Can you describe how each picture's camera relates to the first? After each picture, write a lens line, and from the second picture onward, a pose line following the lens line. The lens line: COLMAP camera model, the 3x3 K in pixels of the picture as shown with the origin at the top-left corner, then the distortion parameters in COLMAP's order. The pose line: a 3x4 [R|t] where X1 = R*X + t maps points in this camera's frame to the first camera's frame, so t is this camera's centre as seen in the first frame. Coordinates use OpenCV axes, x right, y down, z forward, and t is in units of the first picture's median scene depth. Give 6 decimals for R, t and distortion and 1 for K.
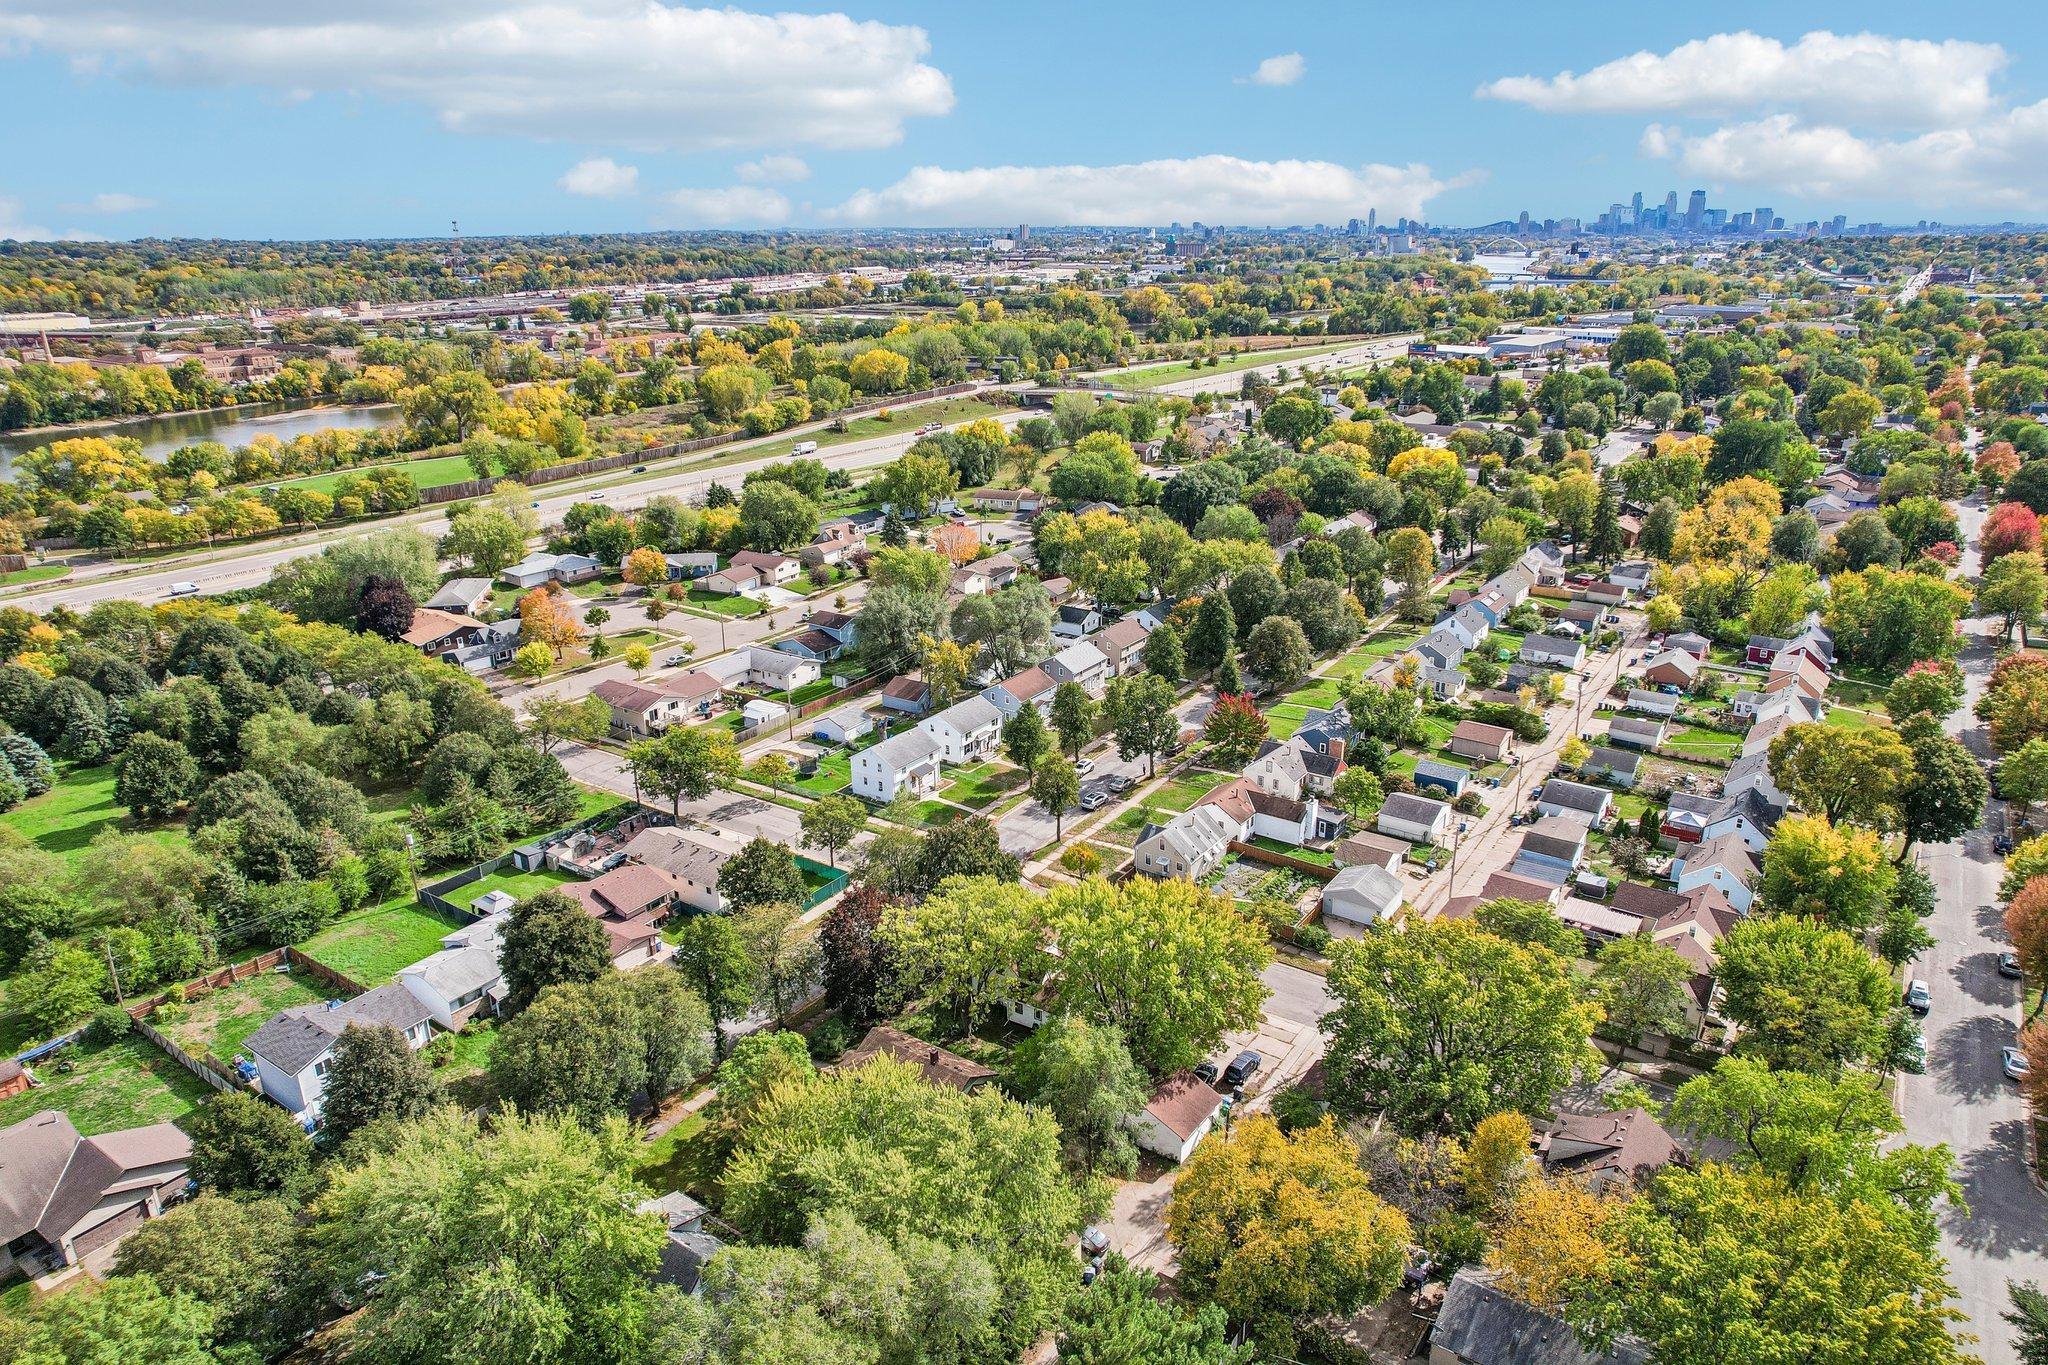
lens RADIAL K [[1312.9, 0, 1035.5], [0, 1312.9, 689.8], [0, 0, 1]] dist [-0.058115, 0.046806]
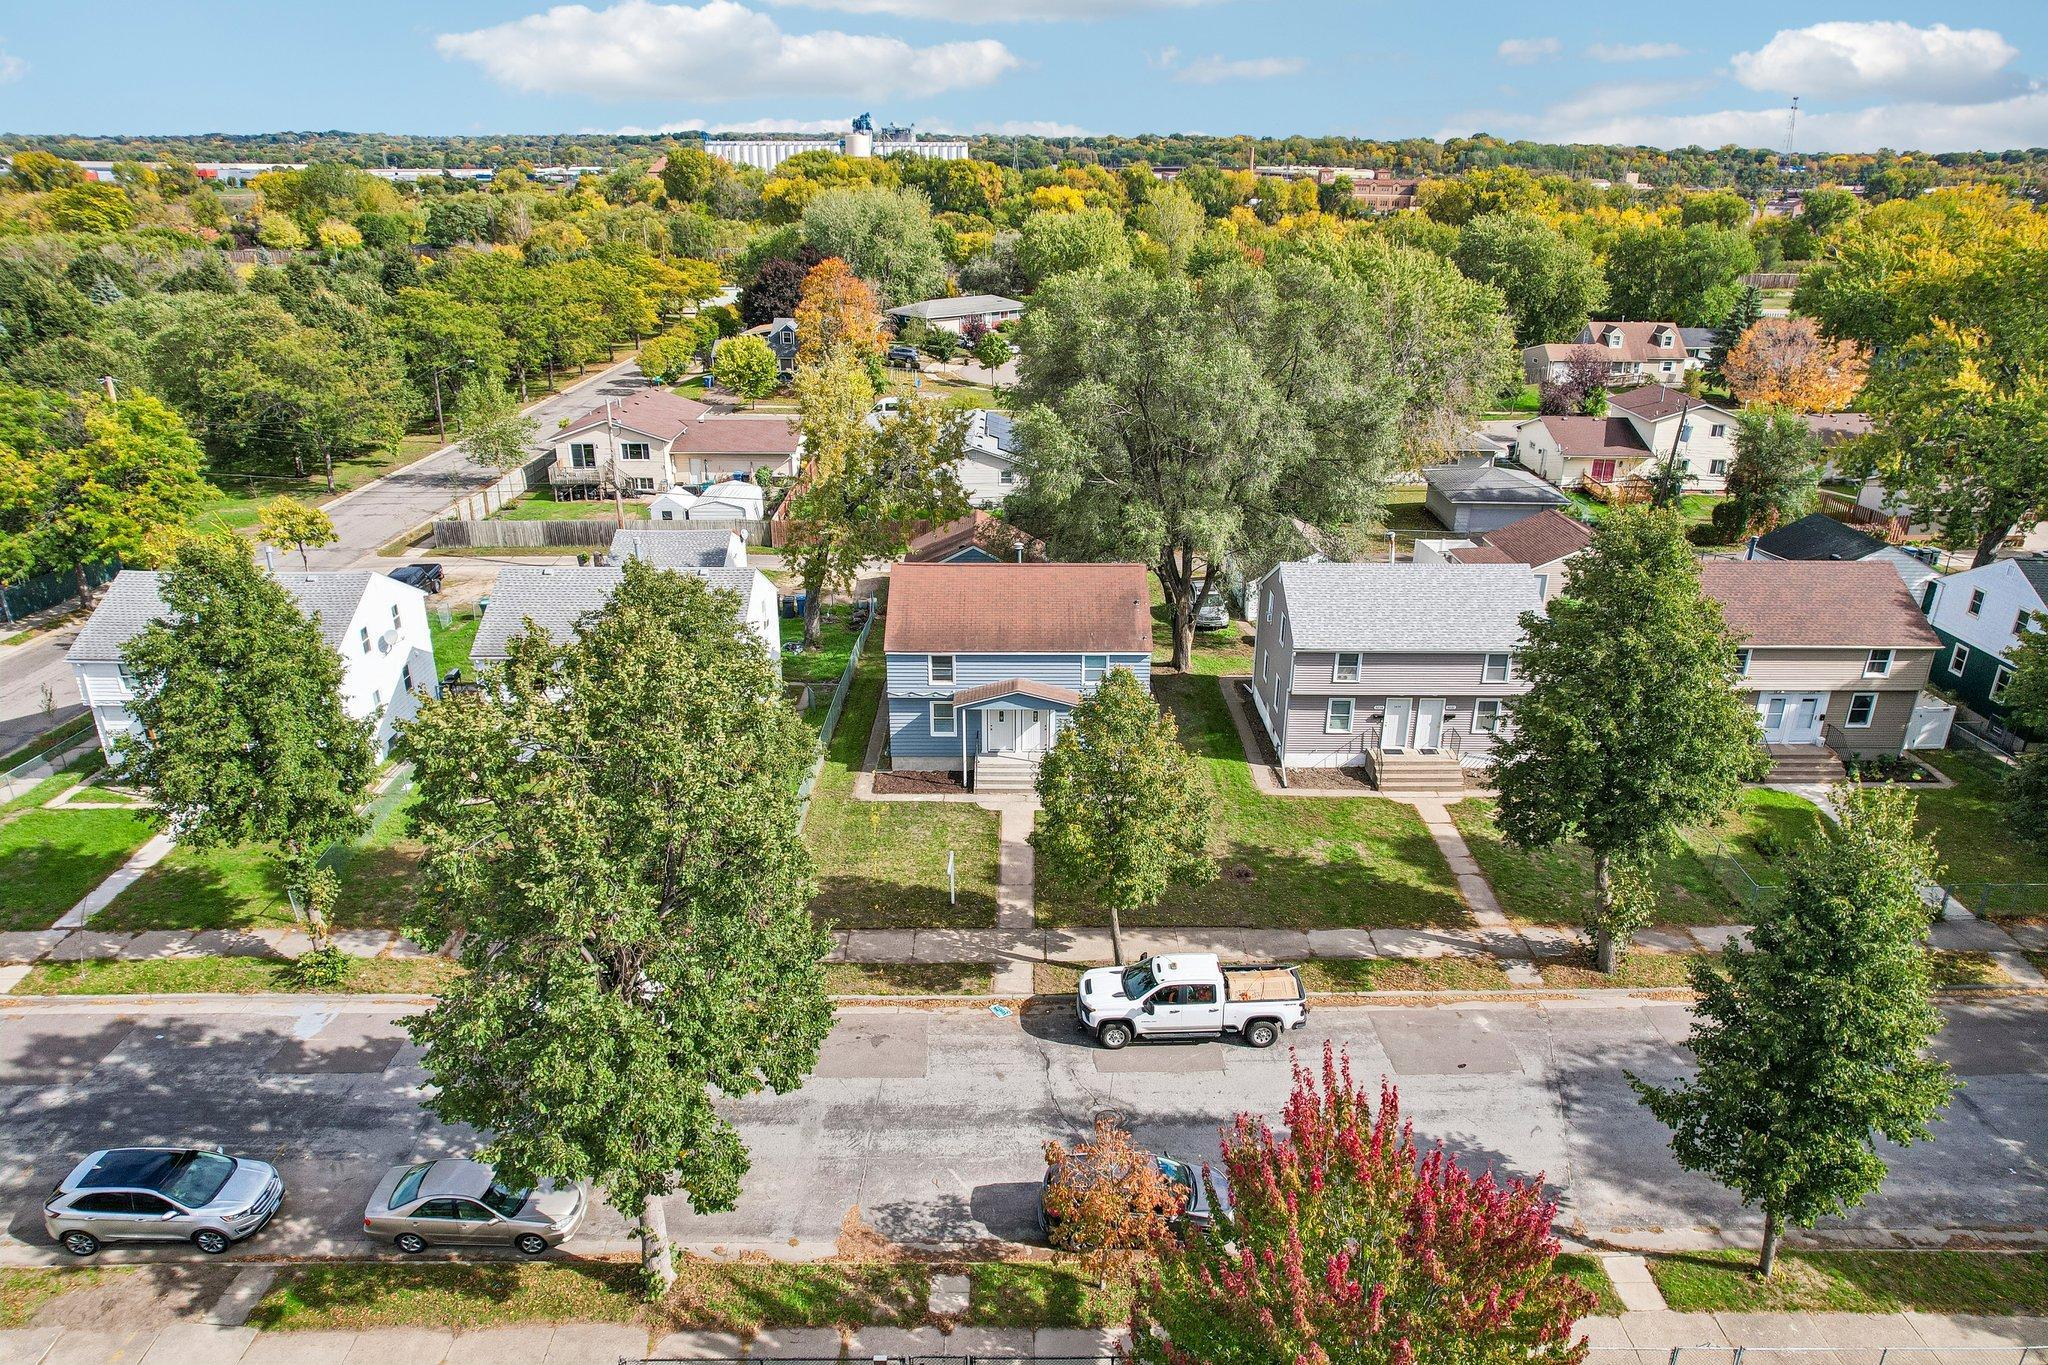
lens RADIAL K [[1312.9, 0, 1031.8], [0, 1312.9, 691.1], [0, 0, 1]] dist [-0.058115, 0.046806]
pose [[0.579559, 0.327138, -0.746386, 0.167046], [-0.289743, 0.938763, 0.186474, -0.032554], [0.761682, 0.108187, 0.638855, 0.756308]]
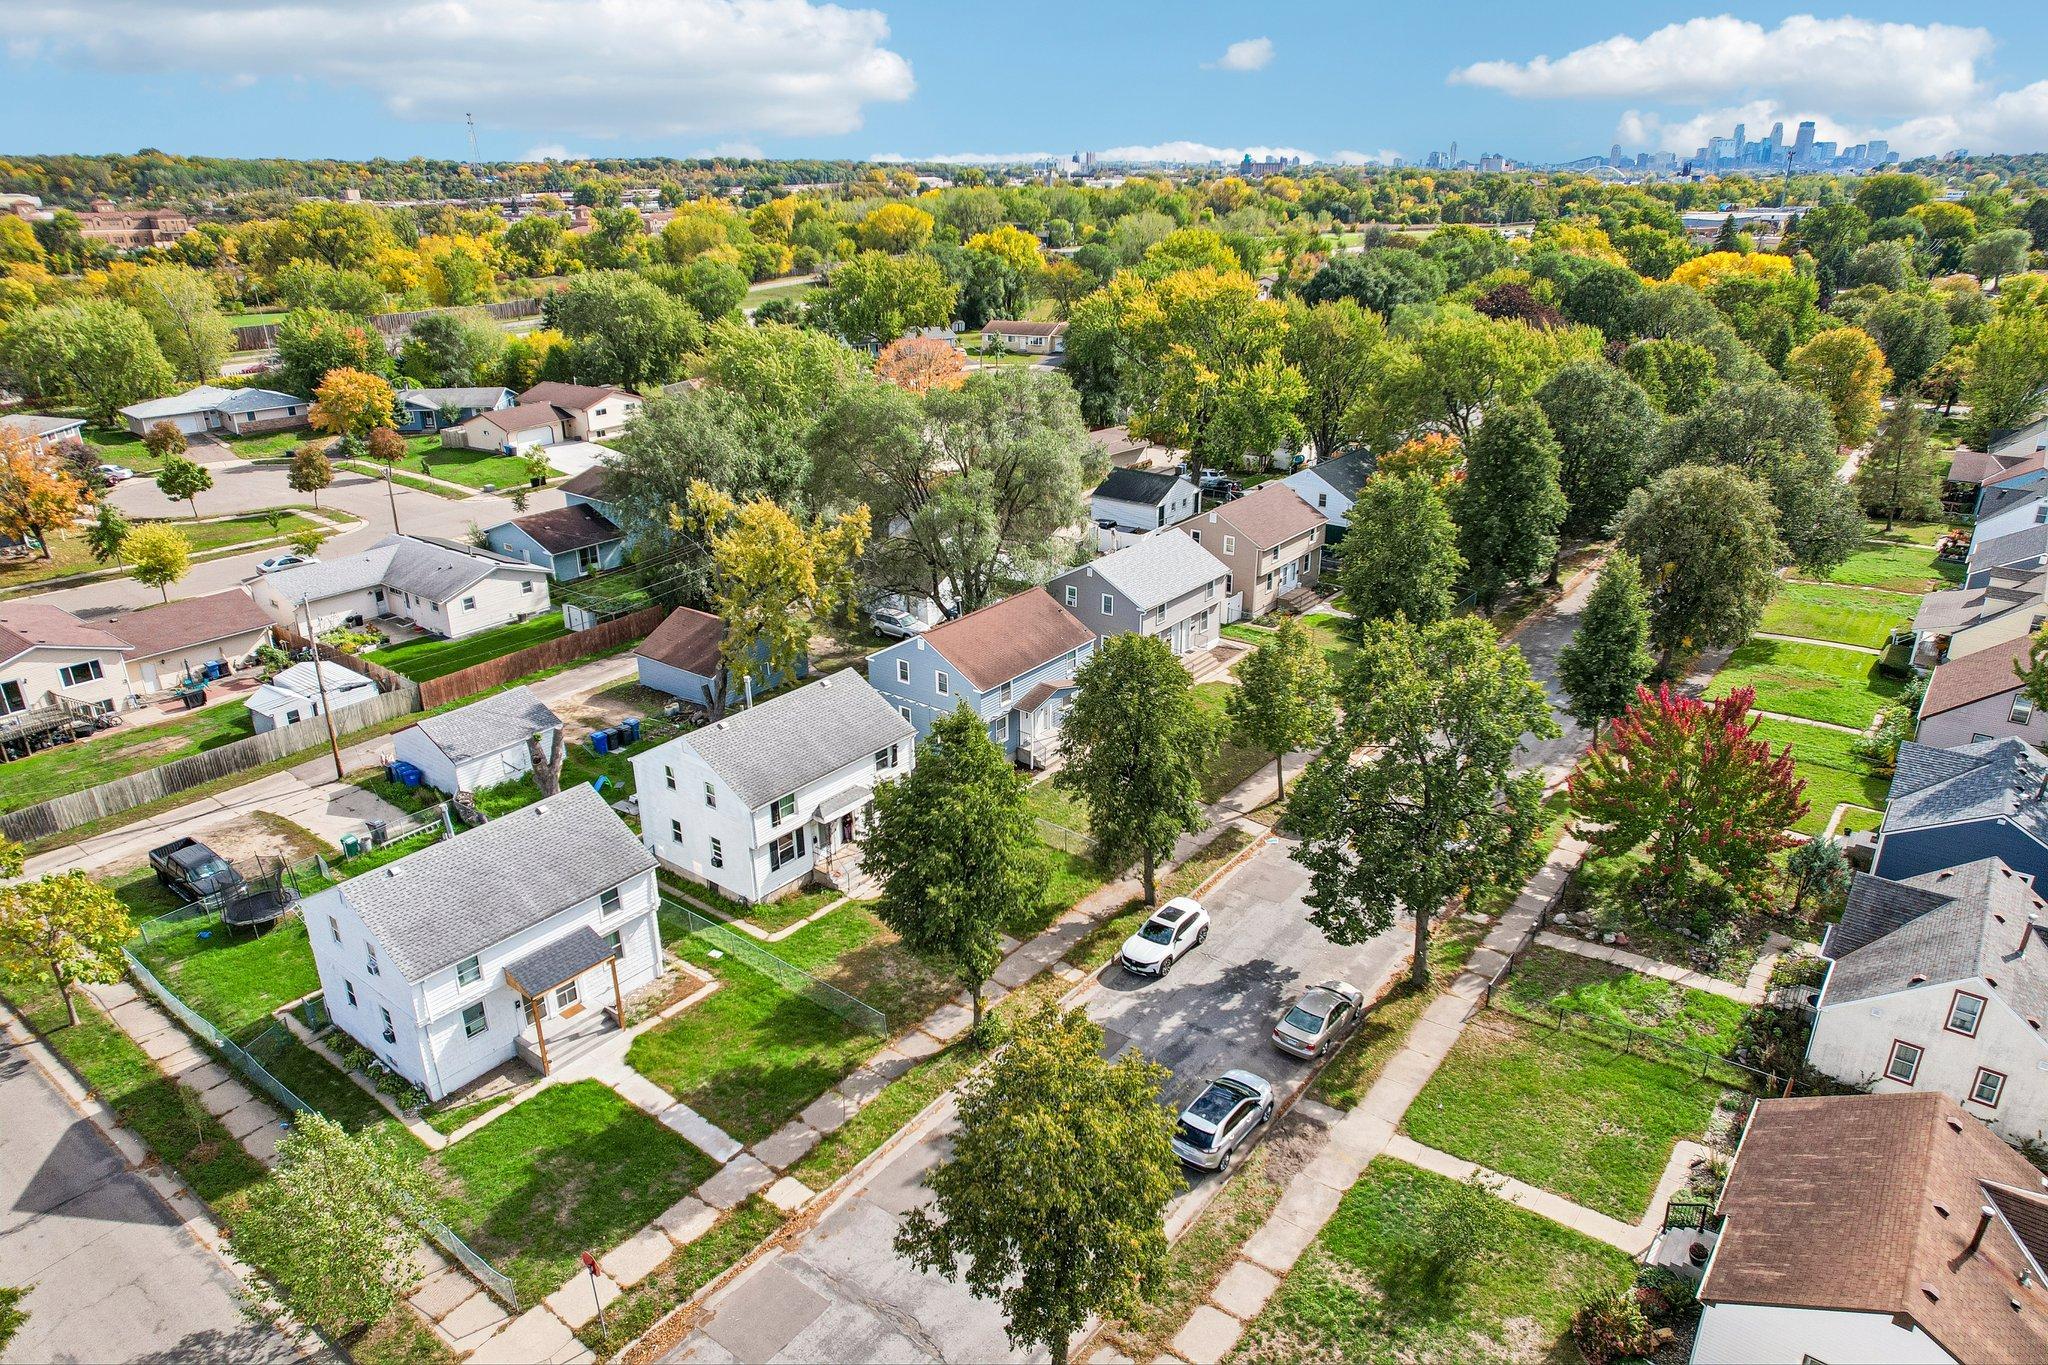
lens RADIAL K [[1312.9, 0, 1038.1], [0, 1312.9, 677.0], [0, 0, 1]] dist [-0.058115, 0.046806]
pose [[0.998886, 0.023614, -0.040859, 0.014756], [-0.022264, 0.999201, 0.033191, -0.004885], [0.041610, -0.032244, 0.998613, 0.587701]]
